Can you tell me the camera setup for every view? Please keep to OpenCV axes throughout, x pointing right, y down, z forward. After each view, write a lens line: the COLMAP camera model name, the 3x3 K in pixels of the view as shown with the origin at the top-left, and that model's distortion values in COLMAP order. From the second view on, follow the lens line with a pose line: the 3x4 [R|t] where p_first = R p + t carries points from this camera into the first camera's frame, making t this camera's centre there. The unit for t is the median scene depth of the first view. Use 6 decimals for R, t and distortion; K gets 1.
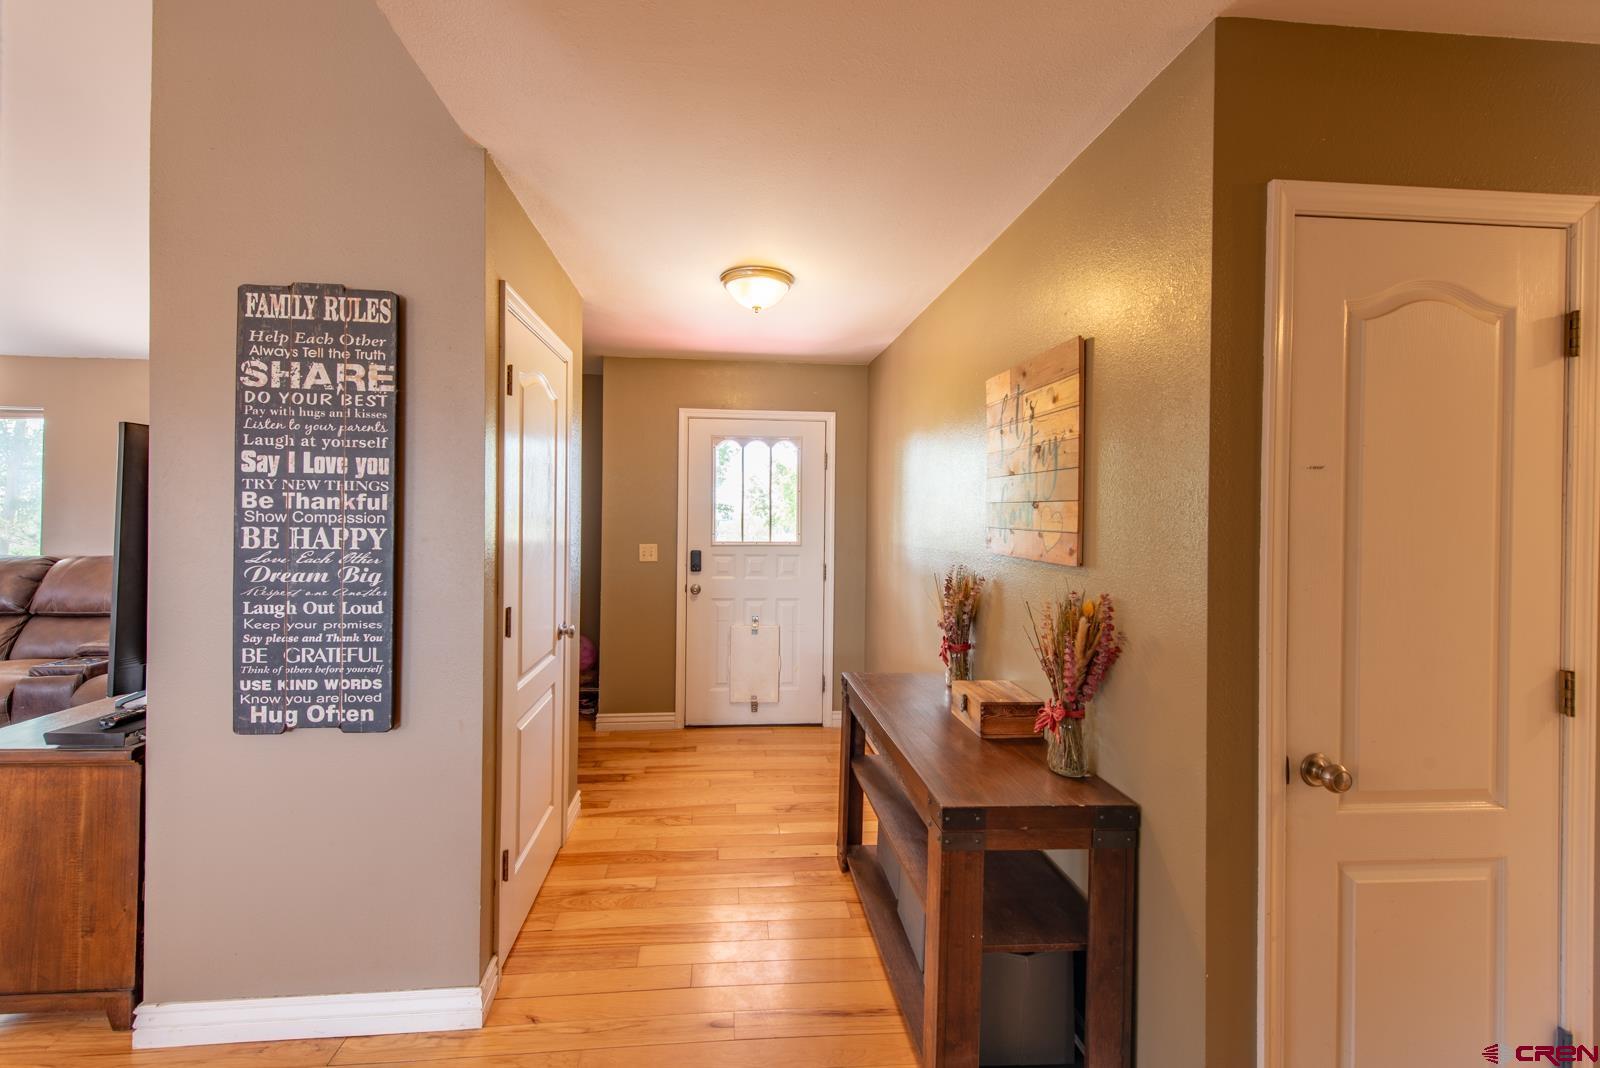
lens RADIAL K [[655.7, 0, 774.9], [0, 655.7, 512.9], [0, 0, 1]] dist [0.001218, 0.000294]
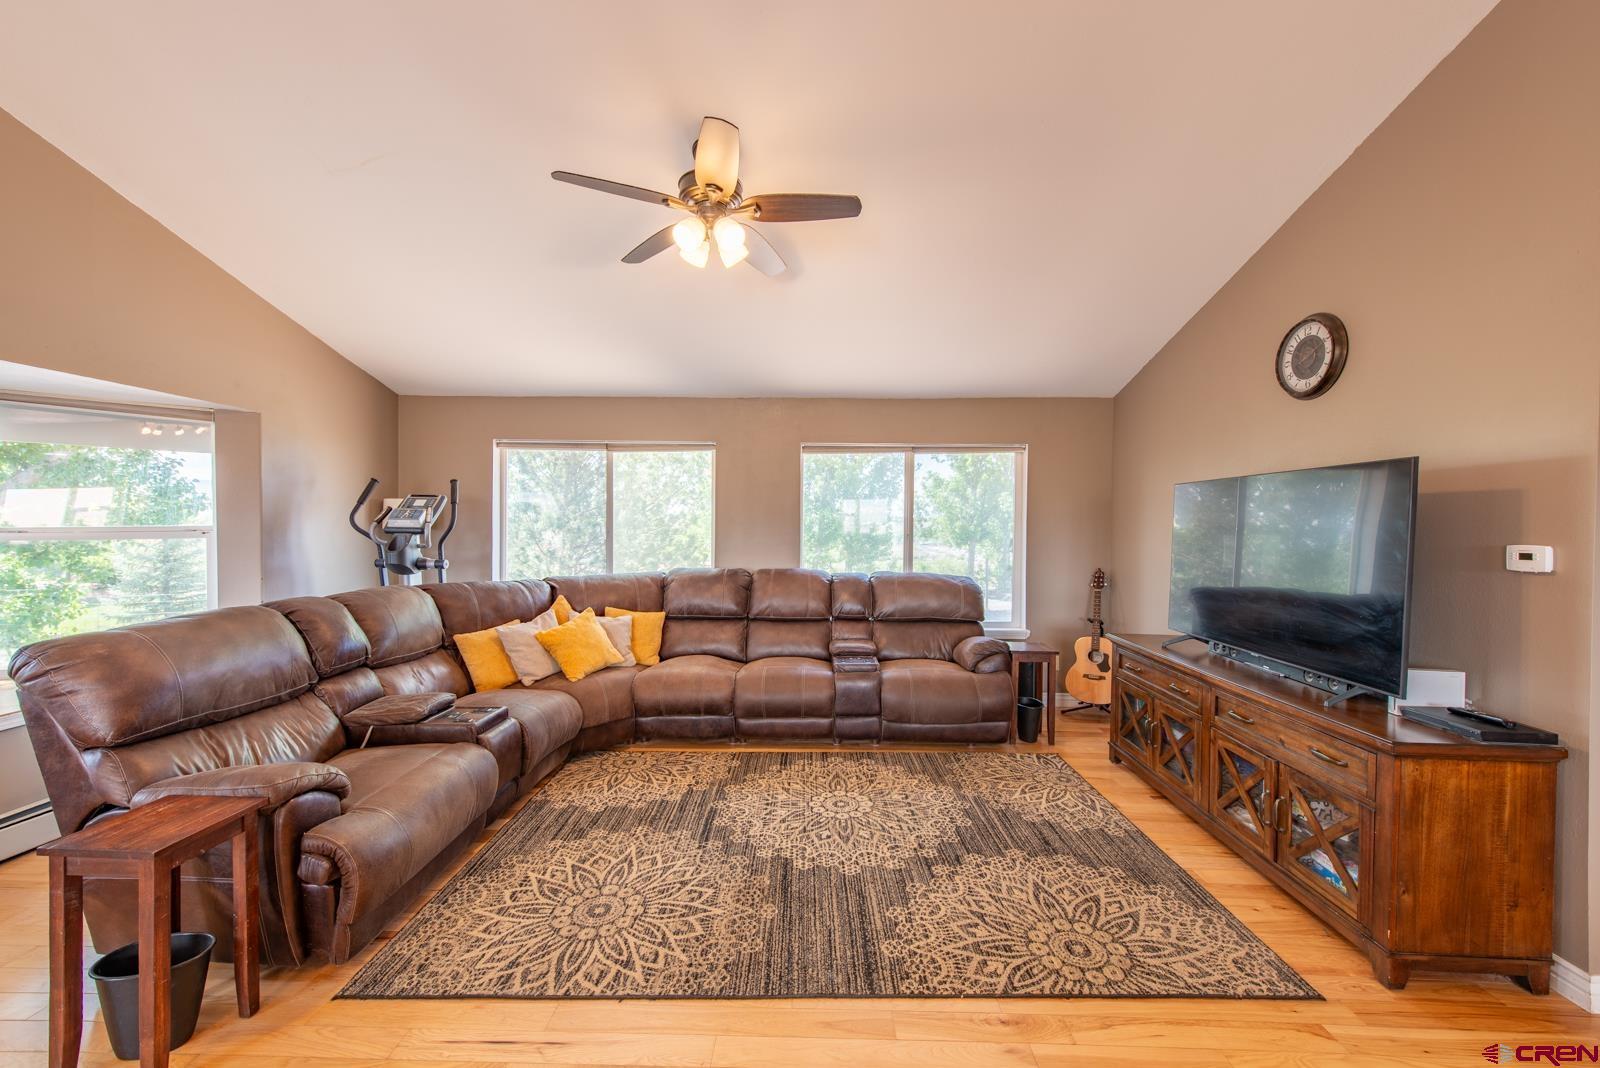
lens RADIAL K [[625.1, 0, 801.0], [0, 625.1, 534.6], [0, 0, 1]] dist [0.017520, -0.004954]
pose [[0.993674, -0.002337, -0.112278, -2.153961], [0.004200, 0.999857, 0.016356, -0.029355], [0.112224, -0.016724, 0.993542, -0.220379]]
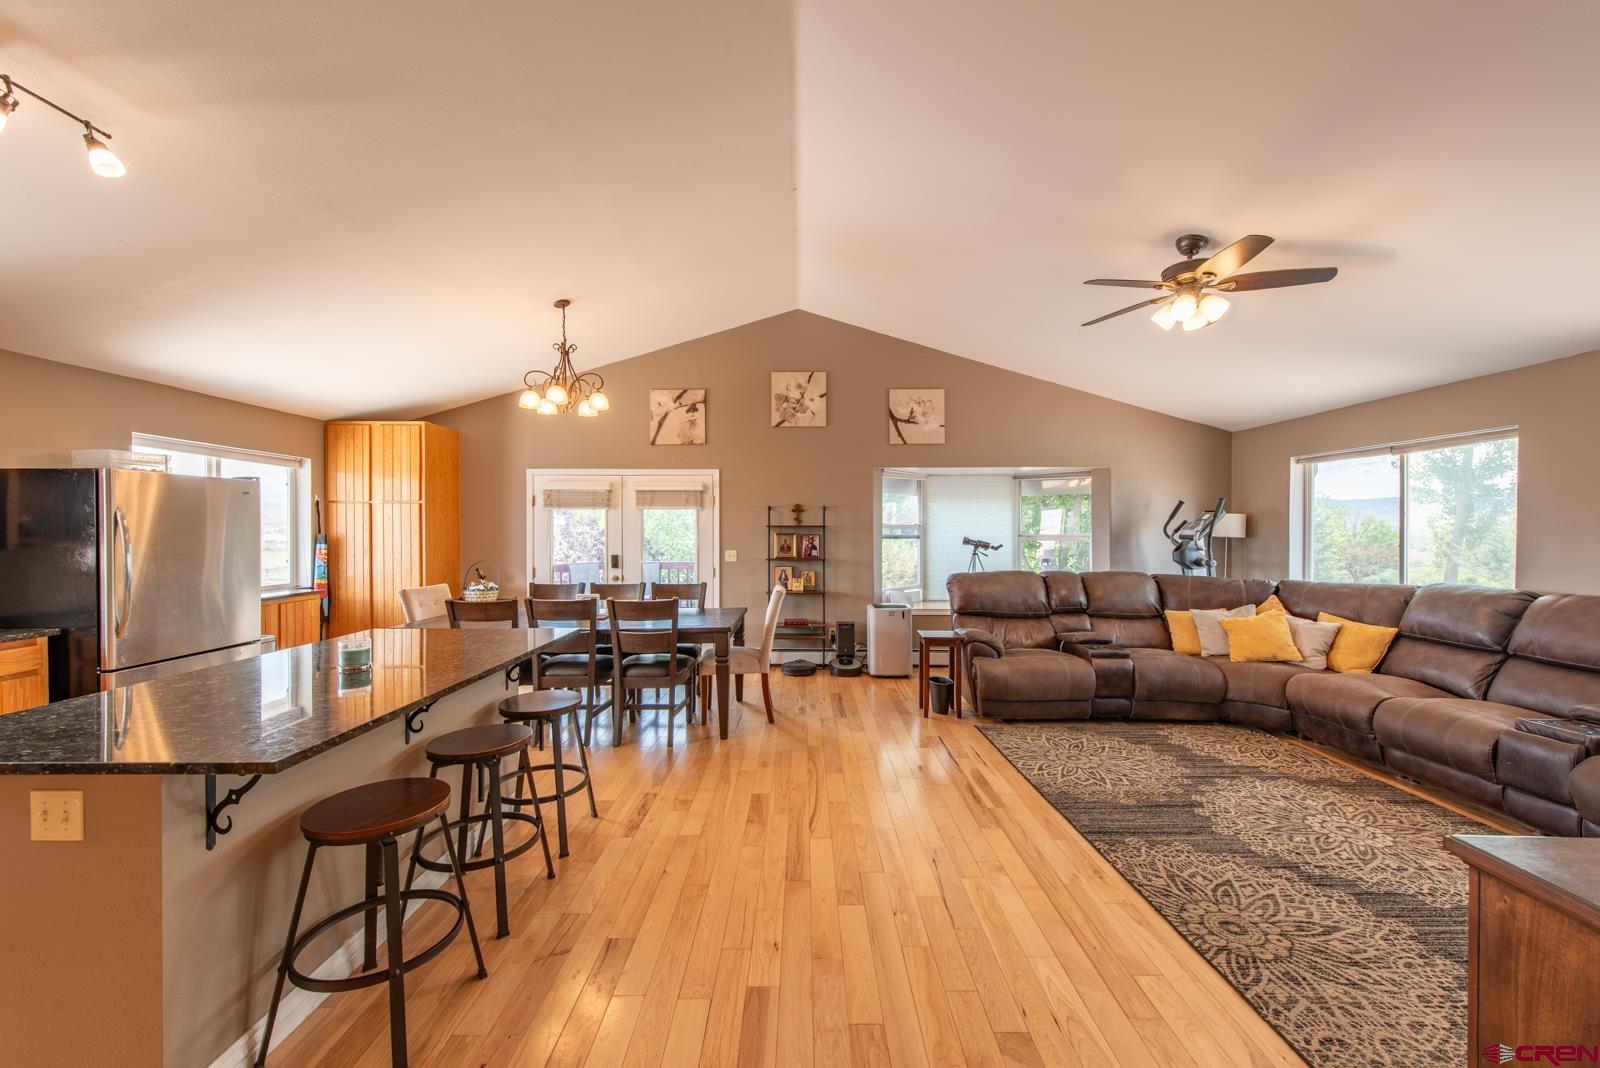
lens RADIAL K [[625.1, 0, 801.0], [0, 625.1, 534.6], [0, 0, 1]] dist [0.017520, -0.004954]
pose [[-0.088666, -0.003548, -0.996055, -0.416398], [-0.001581, 0.999993, -0.003421, -0.012355], [0.996060, 0.001272, -0.088671, 0.253521]]
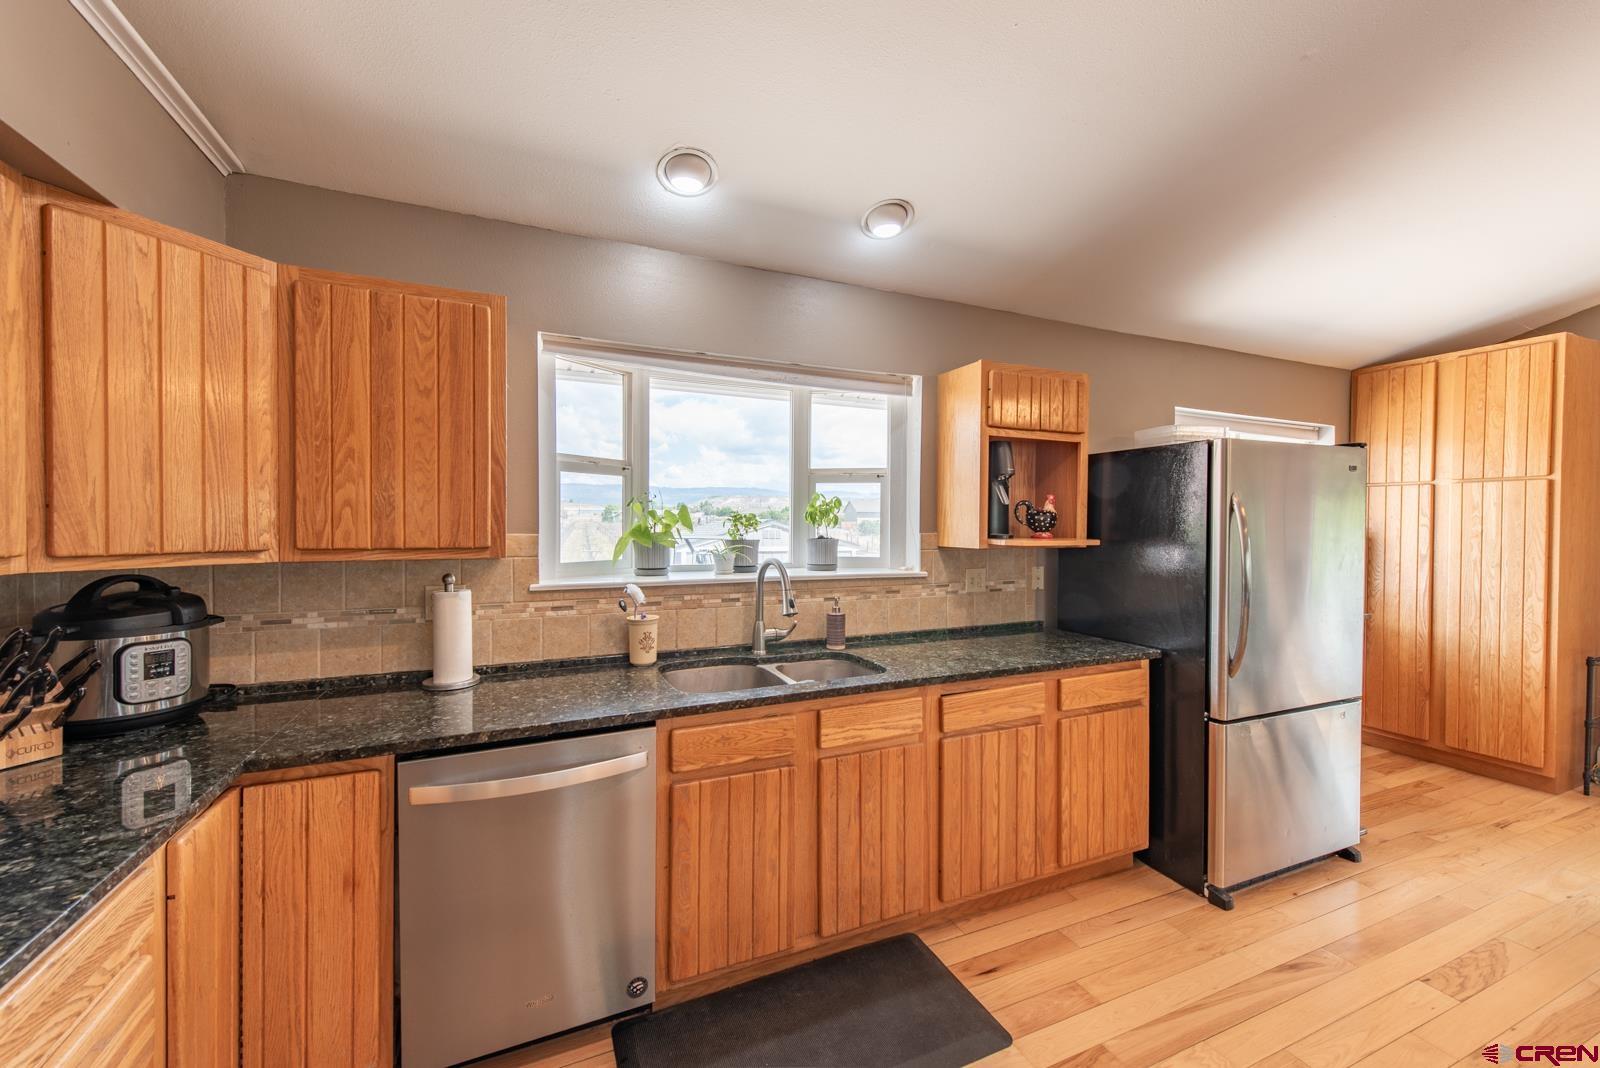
lens RADIAL K [[628.7, 0, 804.9], [0, 628.7, 530.9], [0, 0, 1]] dist [0.001550, -0.000005]
pose [[-0.946880, -0.014308, -0.321268, -0.839818], [-0.018863, 0.999761, 0.011073, -0.011215], [0.321033, 0.016545, -0.946924, -0.974412]]
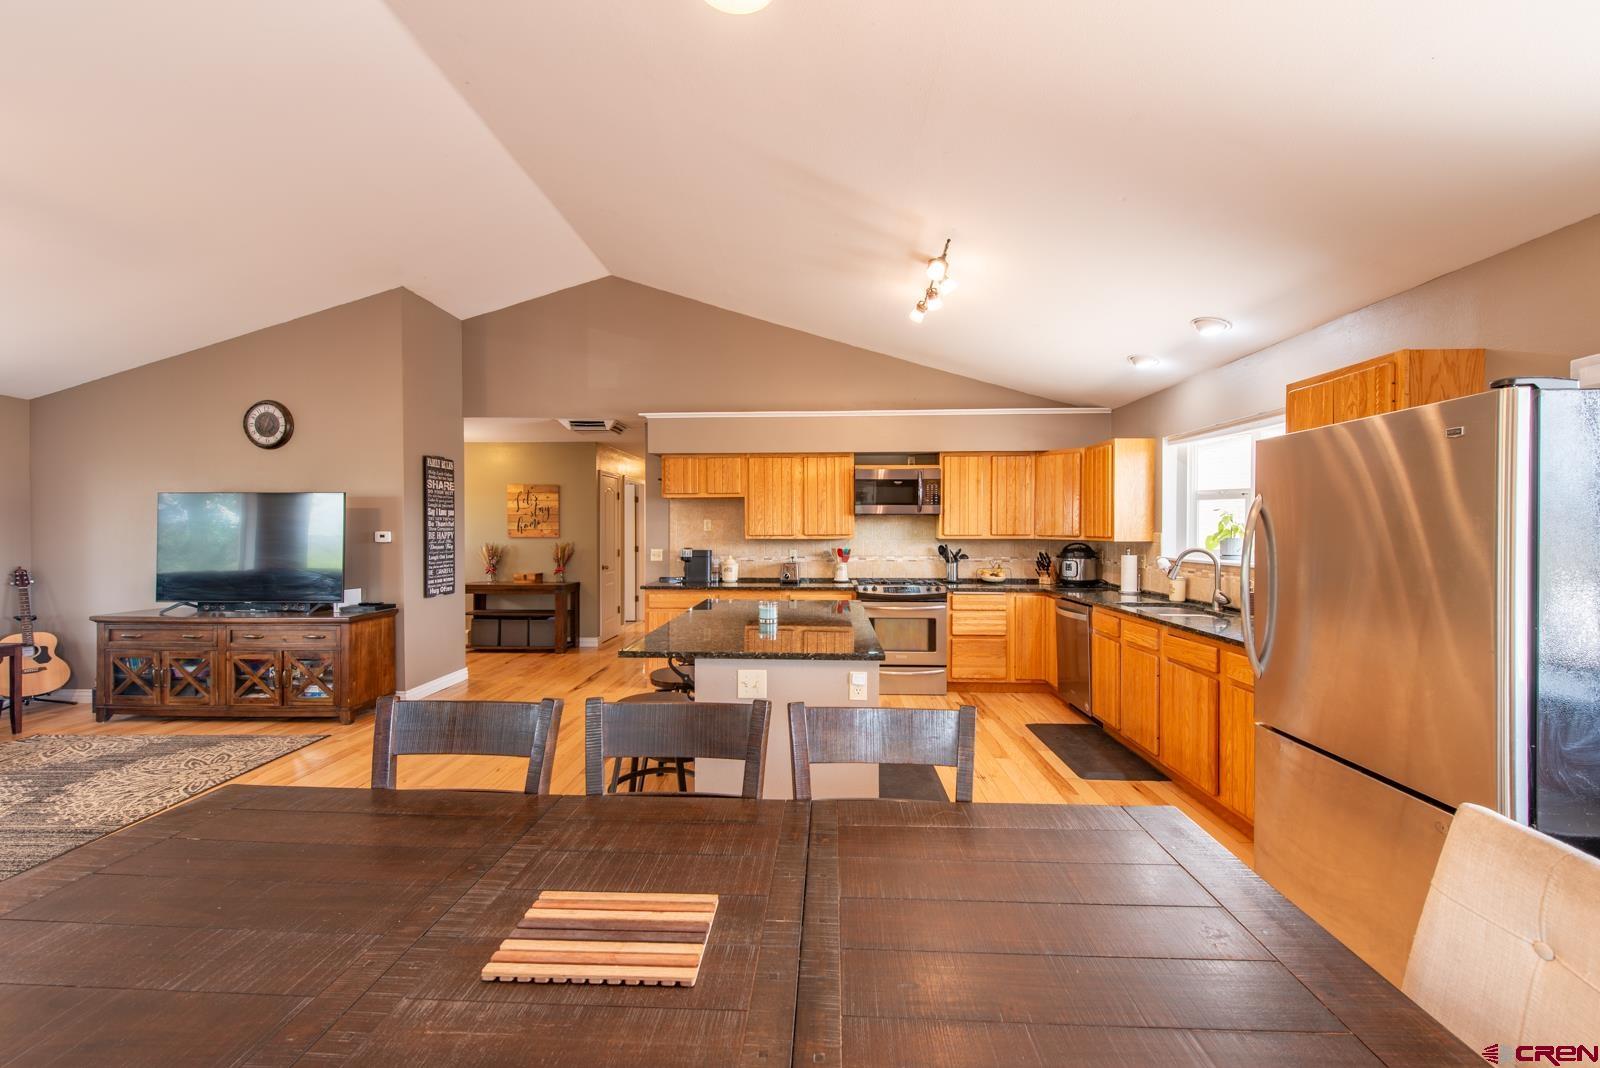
lens RADIAL K [[628.7, 0, 804.9], [0, 628.7, 530.9], [0, 0, 1]] dist [0.001550, -0.000005]
pose [[0.116114, -0.018295, 0.993067, -3.555717], [0.000017, 0.999830, 0.018417, -0.039956], [-0.993236, -0.002121, 0.116095, -1.137252]]
